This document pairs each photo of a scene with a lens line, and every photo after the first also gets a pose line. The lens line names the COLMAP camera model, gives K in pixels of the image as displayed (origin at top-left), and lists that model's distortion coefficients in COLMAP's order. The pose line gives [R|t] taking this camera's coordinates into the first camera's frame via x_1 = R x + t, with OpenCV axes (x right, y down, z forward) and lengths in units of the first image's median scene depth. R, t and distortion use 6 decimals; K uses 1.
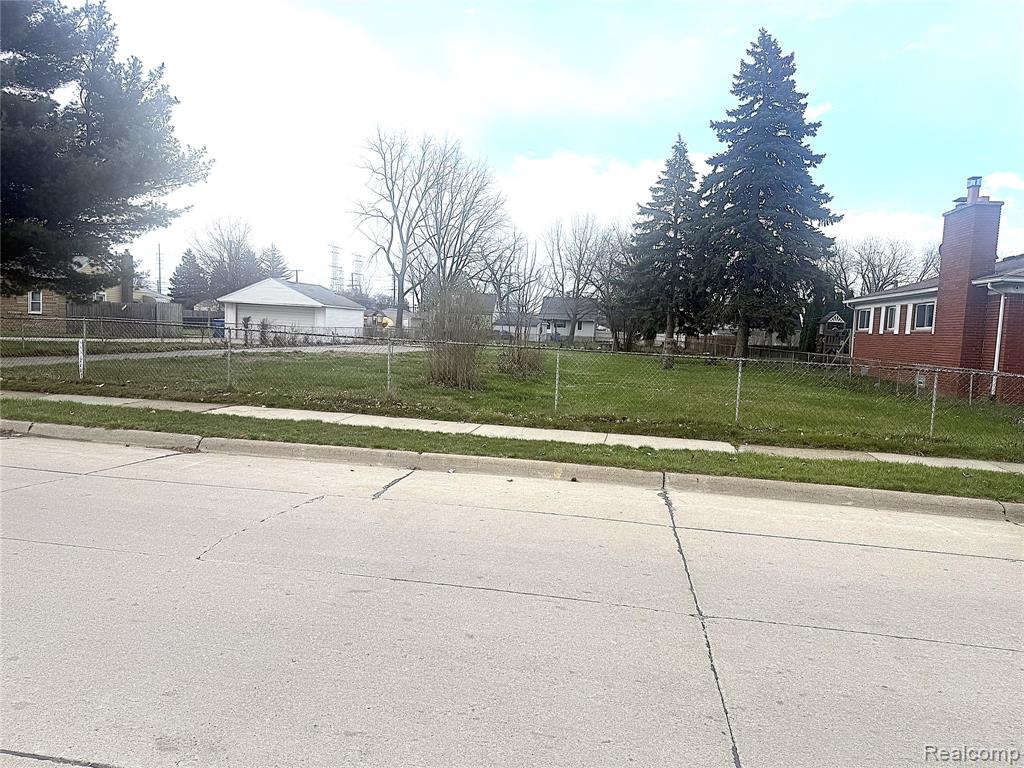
lens RADIAL K [[719.0, 0, 510.7], [0, 719.0, 406.3], [0, 0, 1]] dist [0.053804, -0.068694]
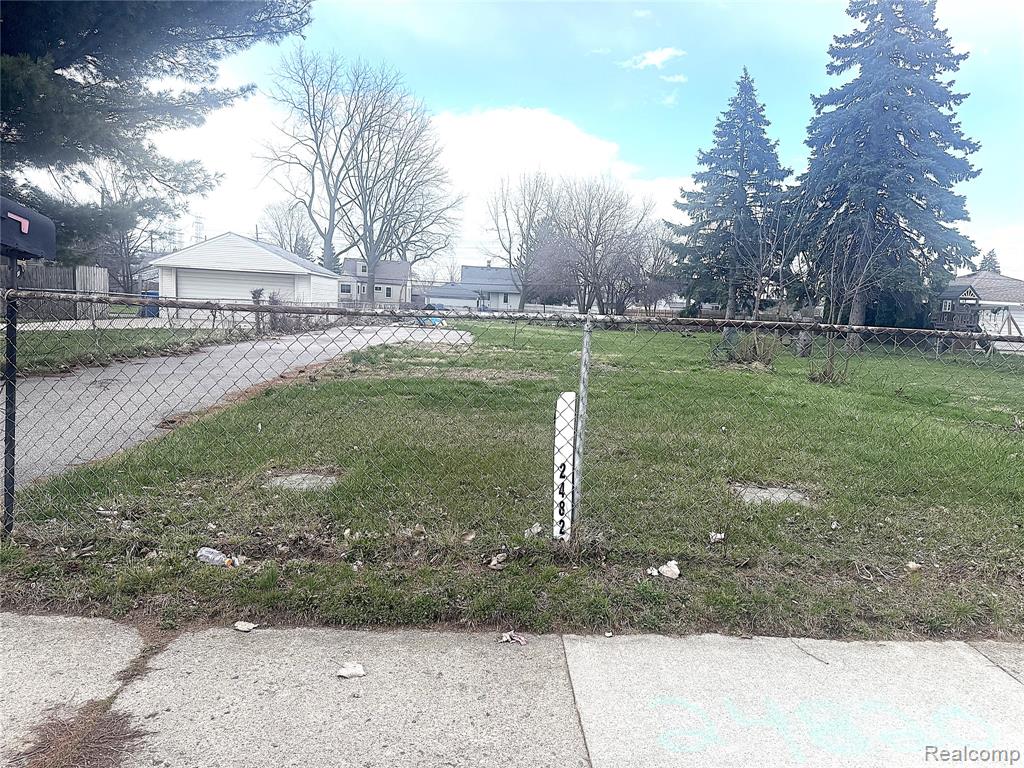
lens RADIAL K [[743.9, 0, 512.0], [0, 743.9, 384.0], [0, 0, 1]] dist [0.008473, -0.006602]
pose [[0.980098, -0.019367, 0.197569, -0.198571], [0.018343, 0.999807, 0.007011, -0.028491], [-0.197667, -0.003247, 0.980264, 0.224526]]
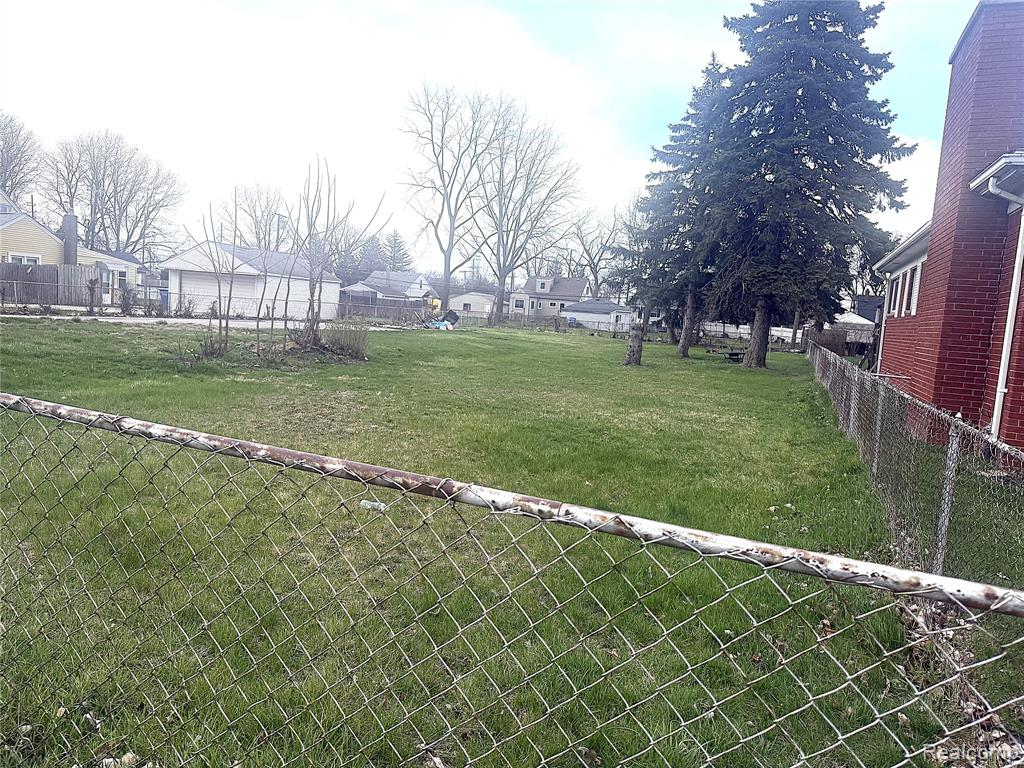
lens RADIAL K [[719.0, 0, 510.7], [0, 719.0, 406.3], [0, 0, 1]] dist [0.053804, -0.068694]
pose [[0.977814, 0.053587, -0.202504, 0.199220], [-0.051333, 0.998547, 0.016370, -0.013137], [0.203087, -0.005611, 0.979145, 0.223174]]
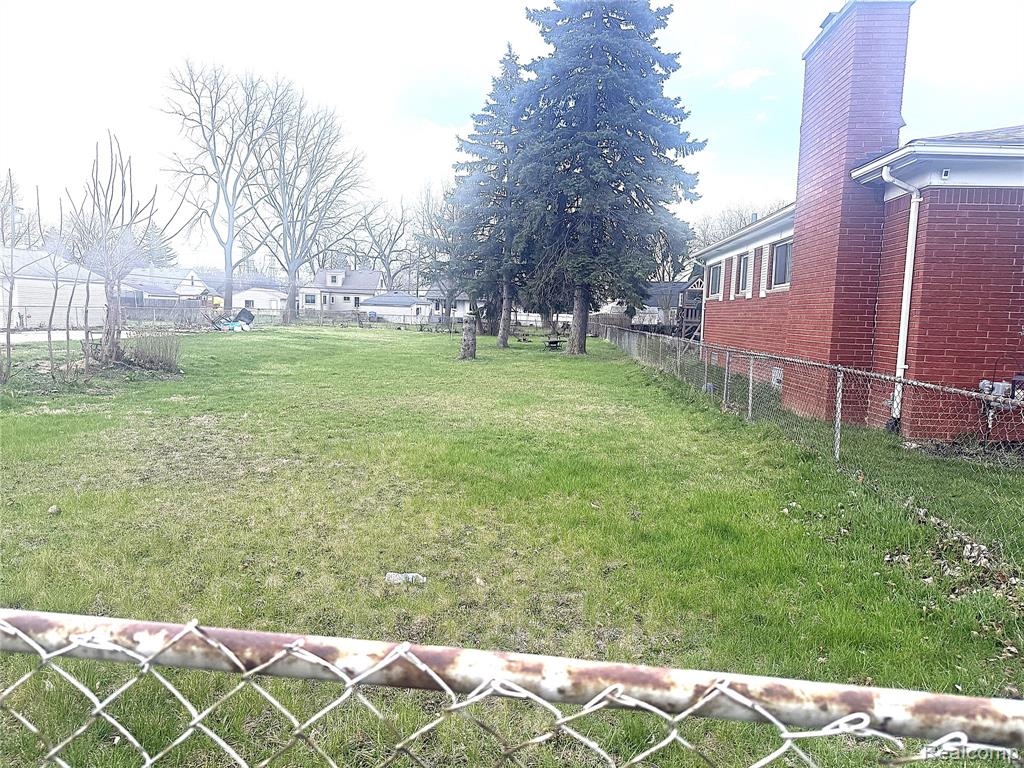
lens RADIAL K [[715.2, 0, 515.8], [0, 715.2, 399.6], [0, 0, 1]] dist [0.132908, -0.236226]
pose [[0.995799, -0.024853, 0.088126, 0.163654], [0.023641, 0.999611, 0.014778, -0.017045], [-0.088459, -0.012632, 0.996000, 0.240914]]
